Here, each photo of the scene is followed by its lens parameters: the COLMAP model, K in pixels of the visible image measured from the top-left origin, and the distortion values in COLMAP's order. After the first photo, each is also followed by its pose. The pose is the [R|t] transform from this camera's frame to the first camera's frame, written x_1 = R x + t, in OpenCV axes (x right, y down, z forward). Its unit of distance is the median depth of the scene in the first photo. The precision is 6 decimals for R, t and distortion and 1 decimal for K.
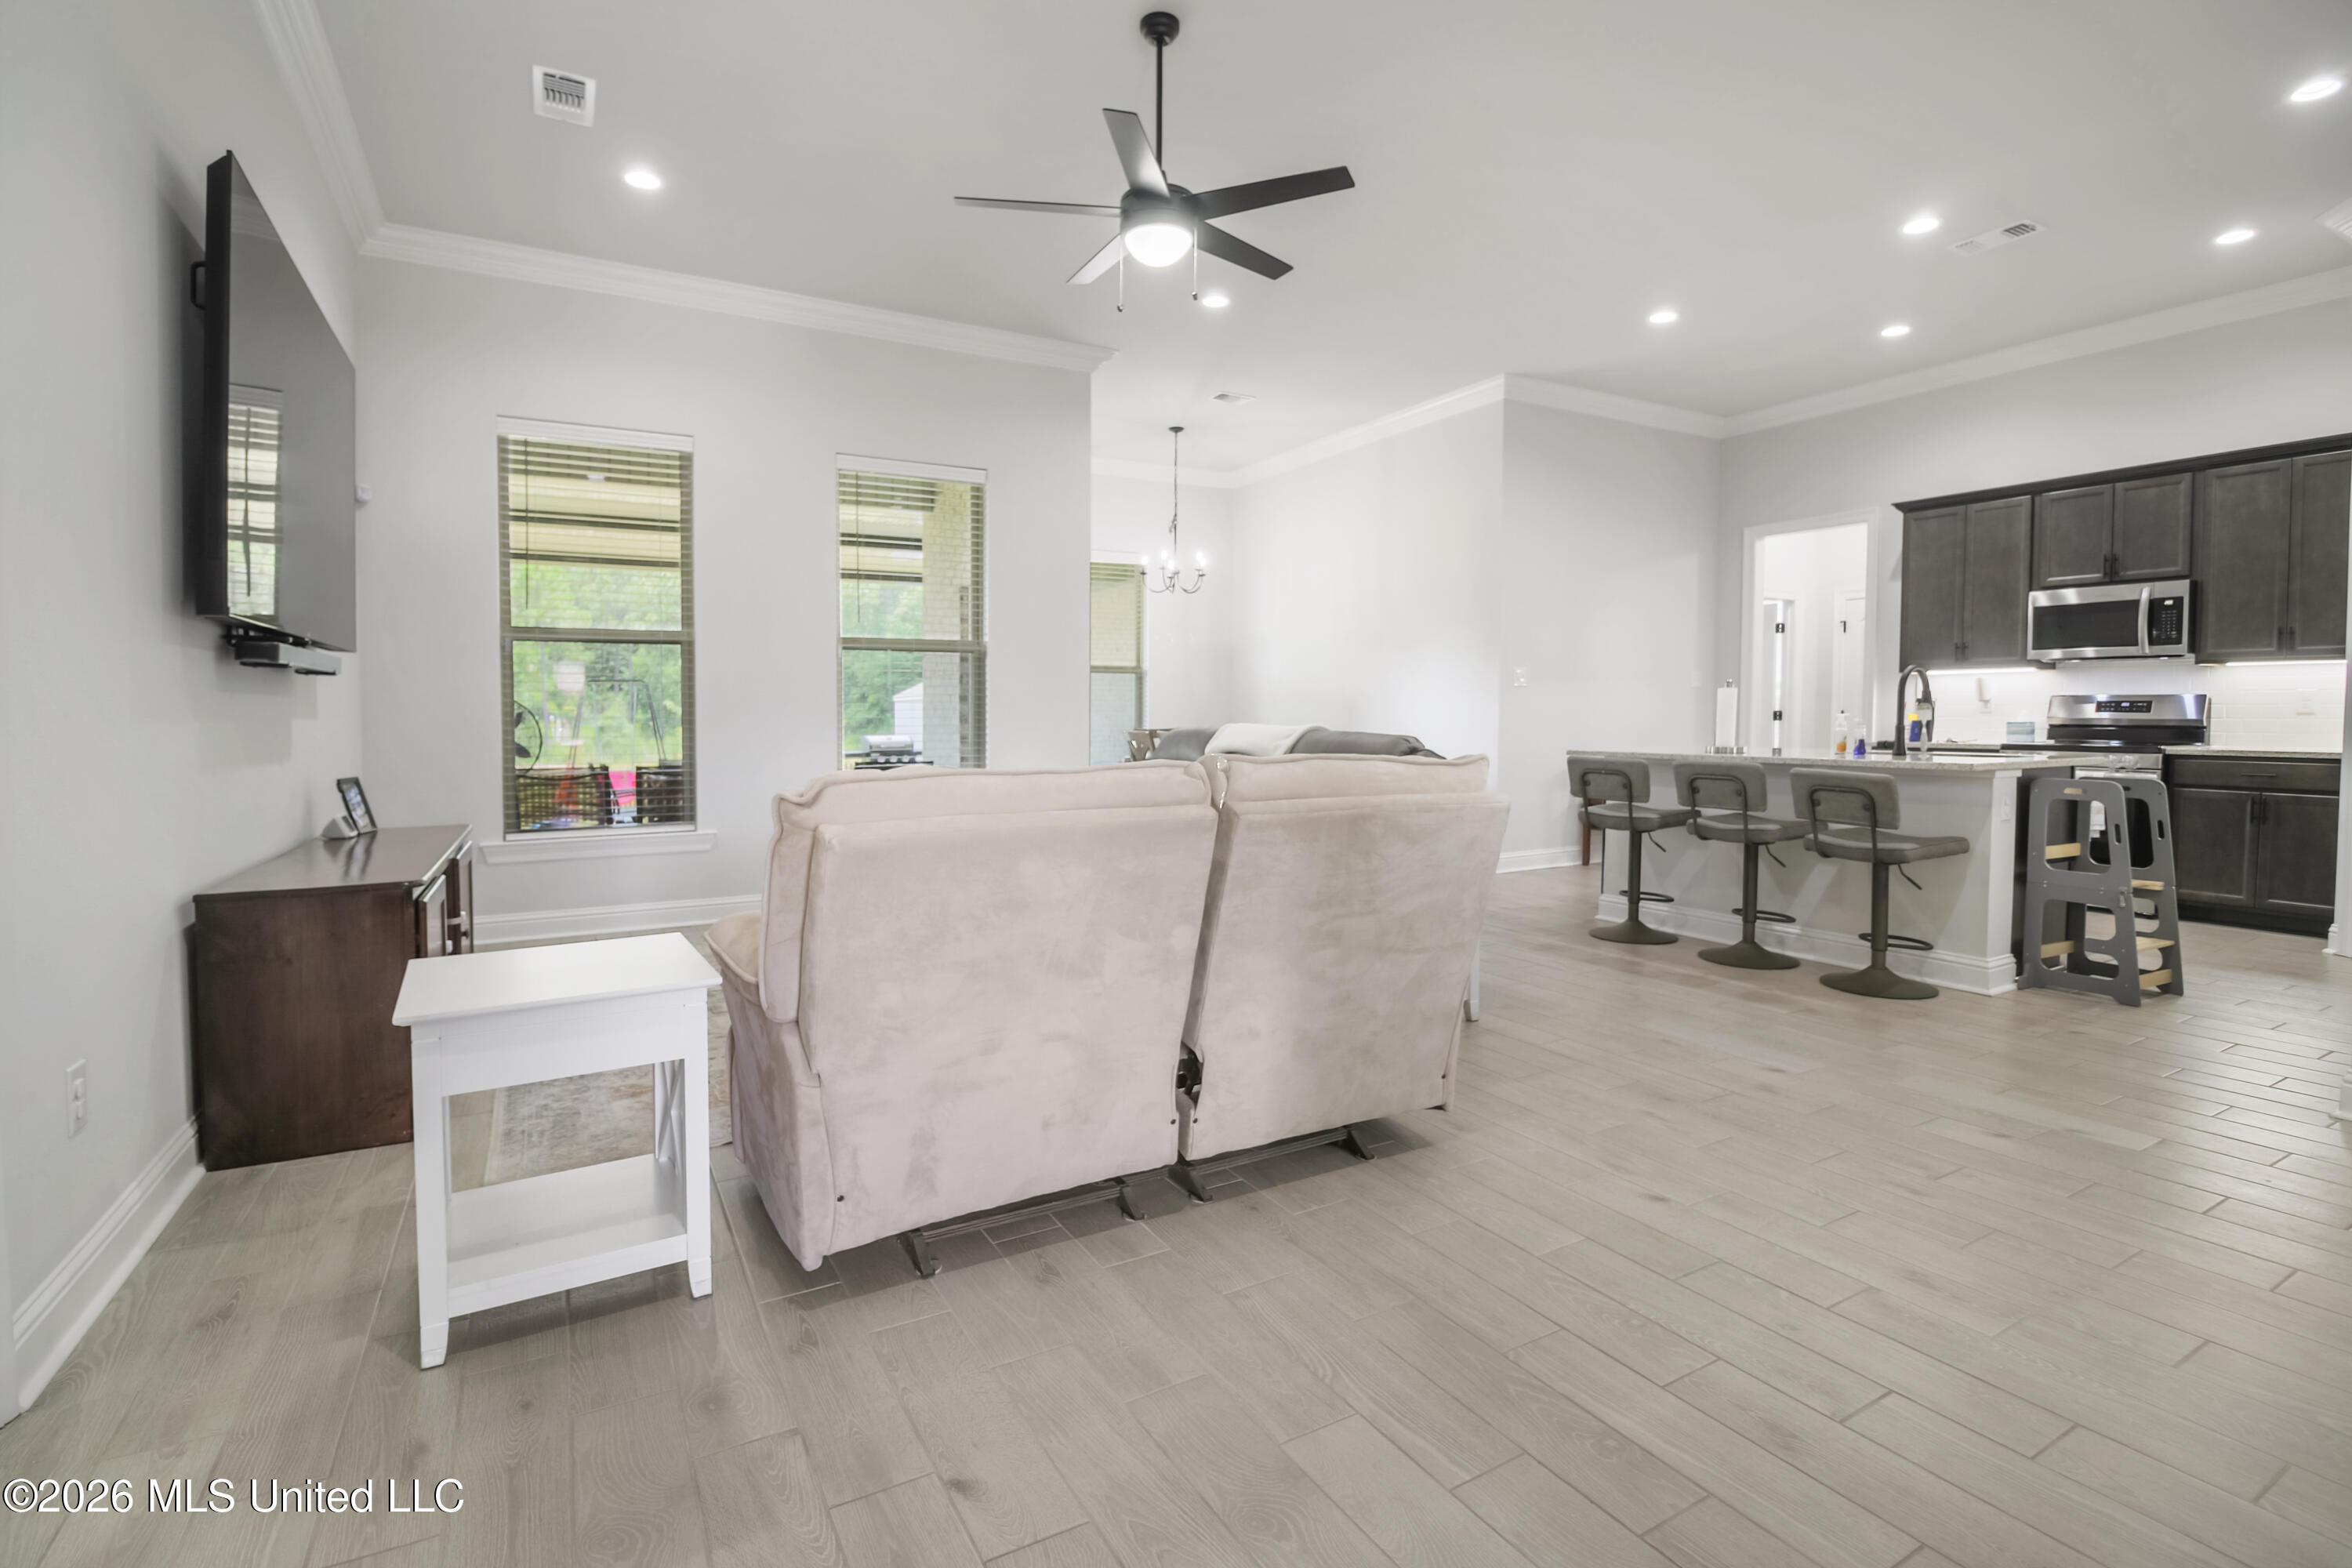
lens RADIAL K [[1100.6, 0, 1173.9], [0, 1100.6, 777.0], [0, 0, 1]] dist [0.000081, -0.011424]
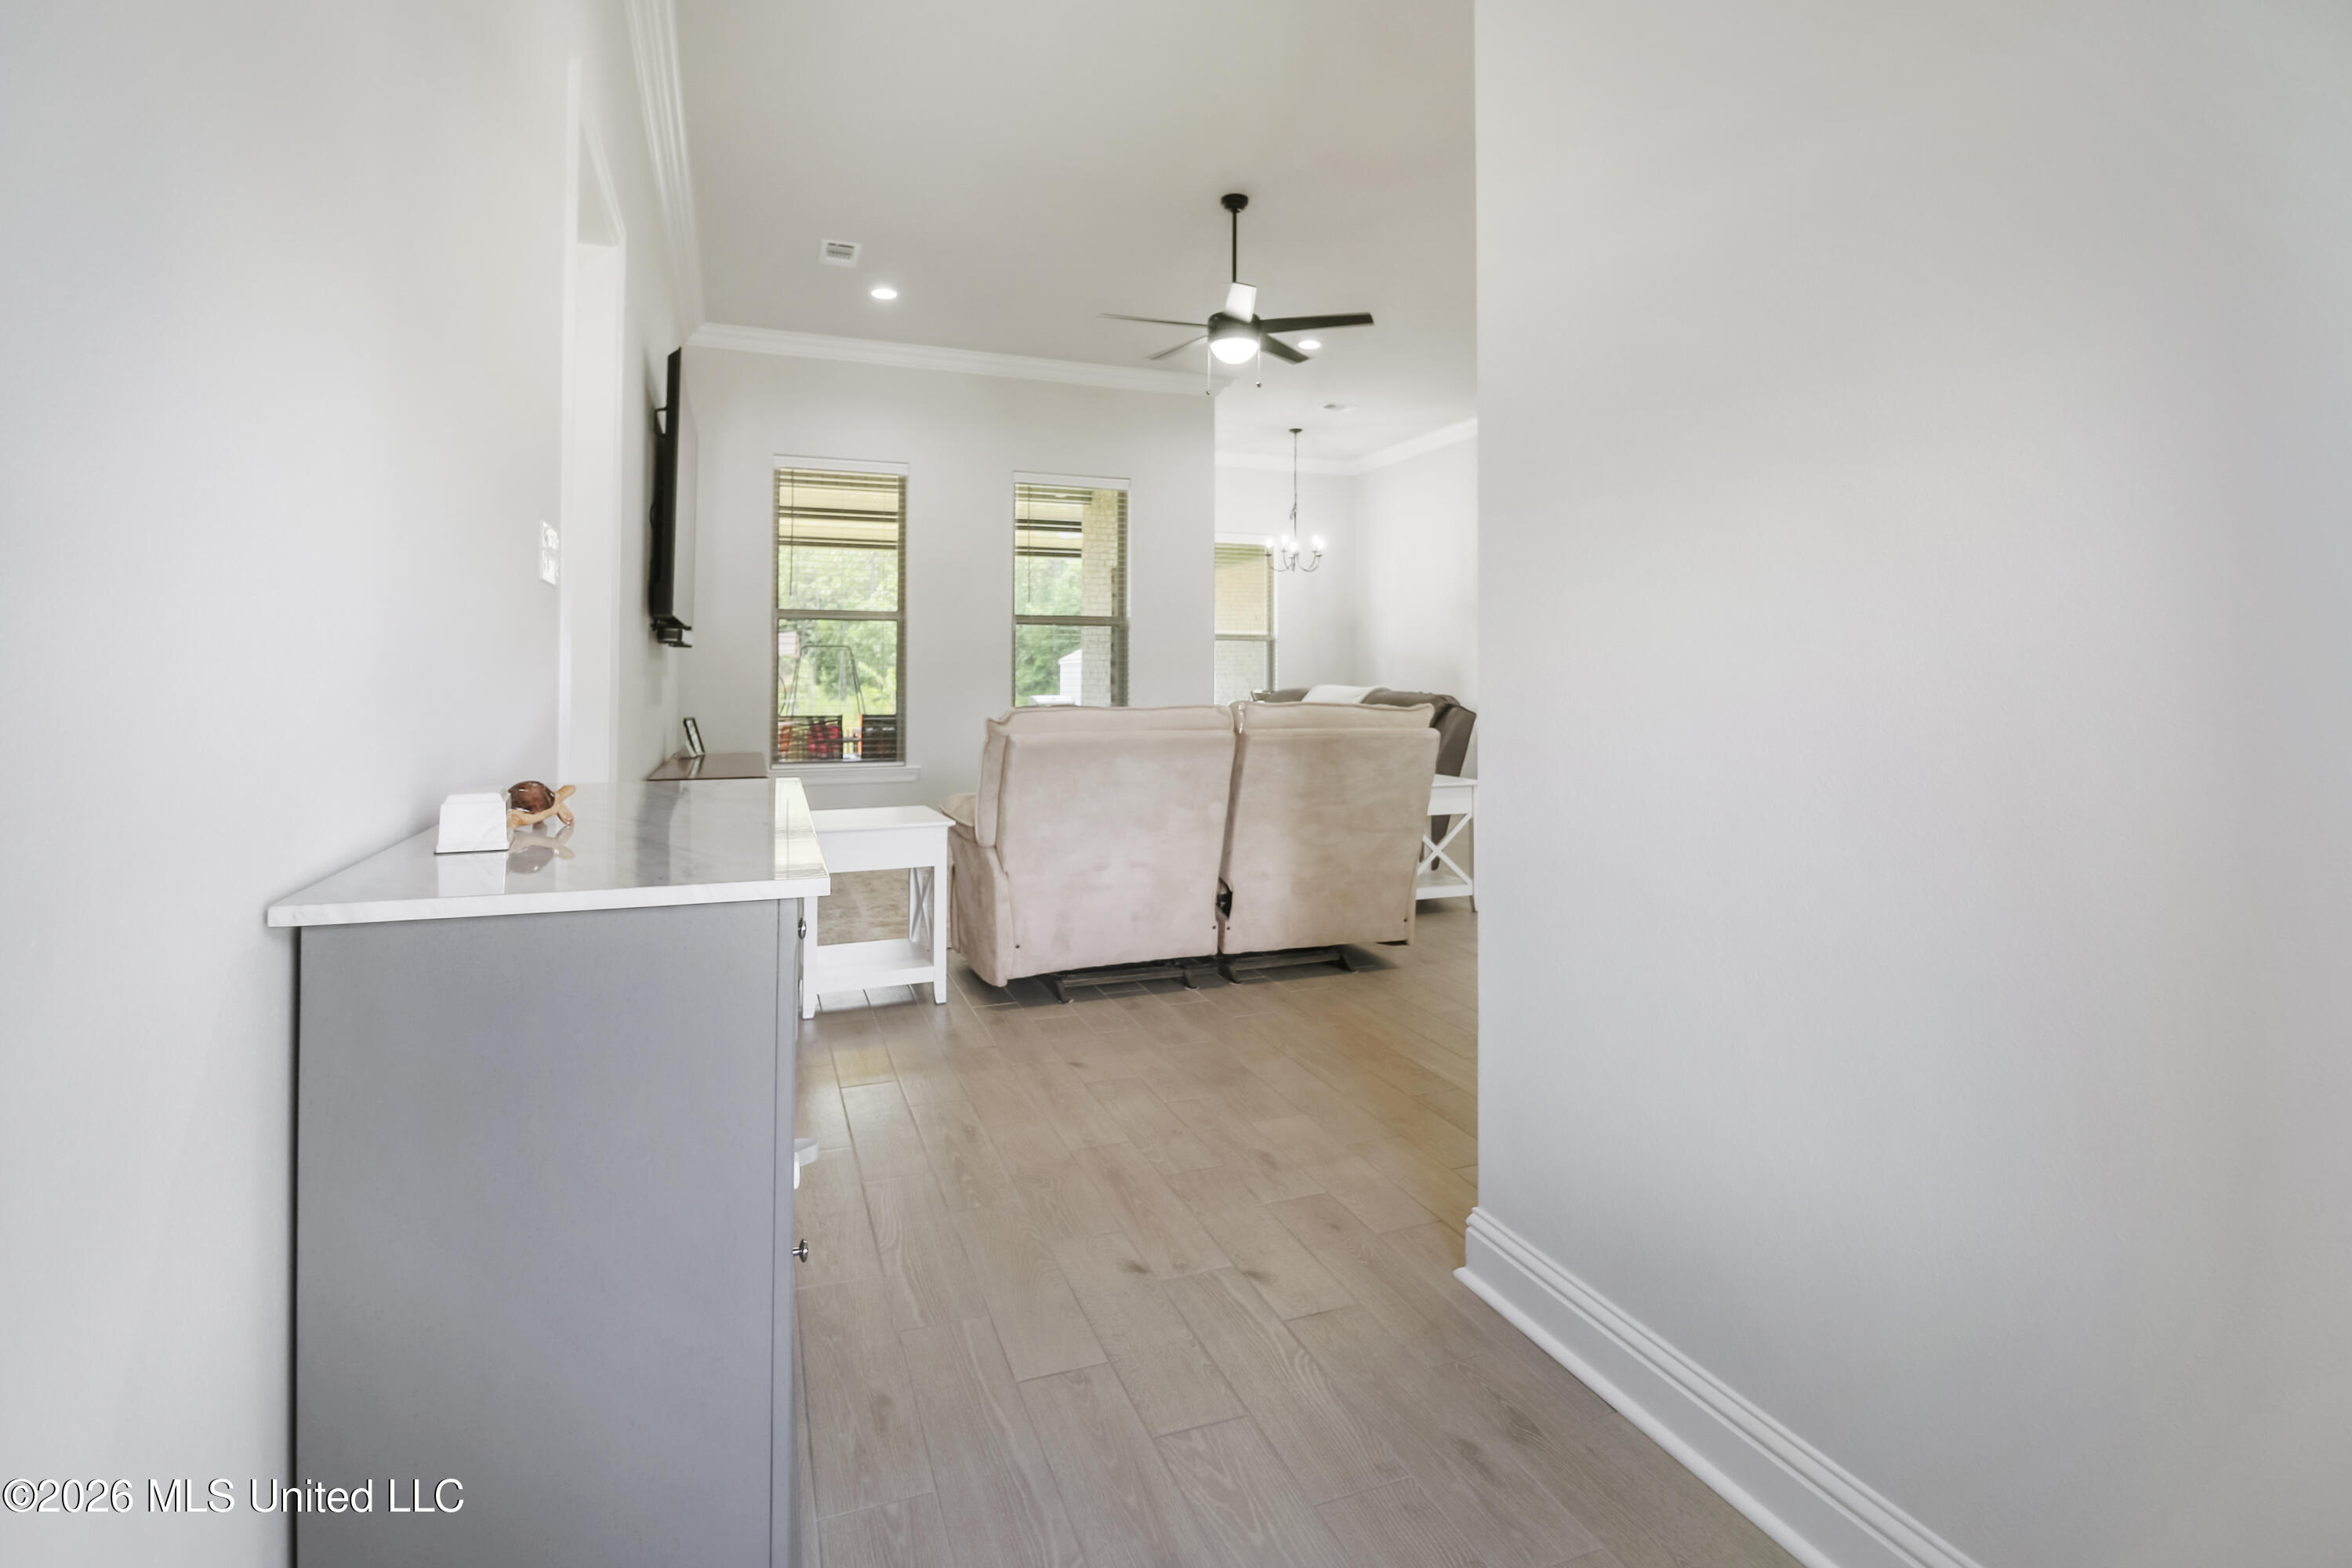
lens RADIAL K [[1121.9, 0, 1150.0], [0, 1121.9, 801.7], [0, 0, 1]] dist [0.001533, 0.000039]
pose [[0.985634, 0.024711, -0.167077, 0.158775], [-0.015879, 0.998415, 0.053993, 0.034913], [0.168147, -0.050564, 0.984464, -0.570987]]
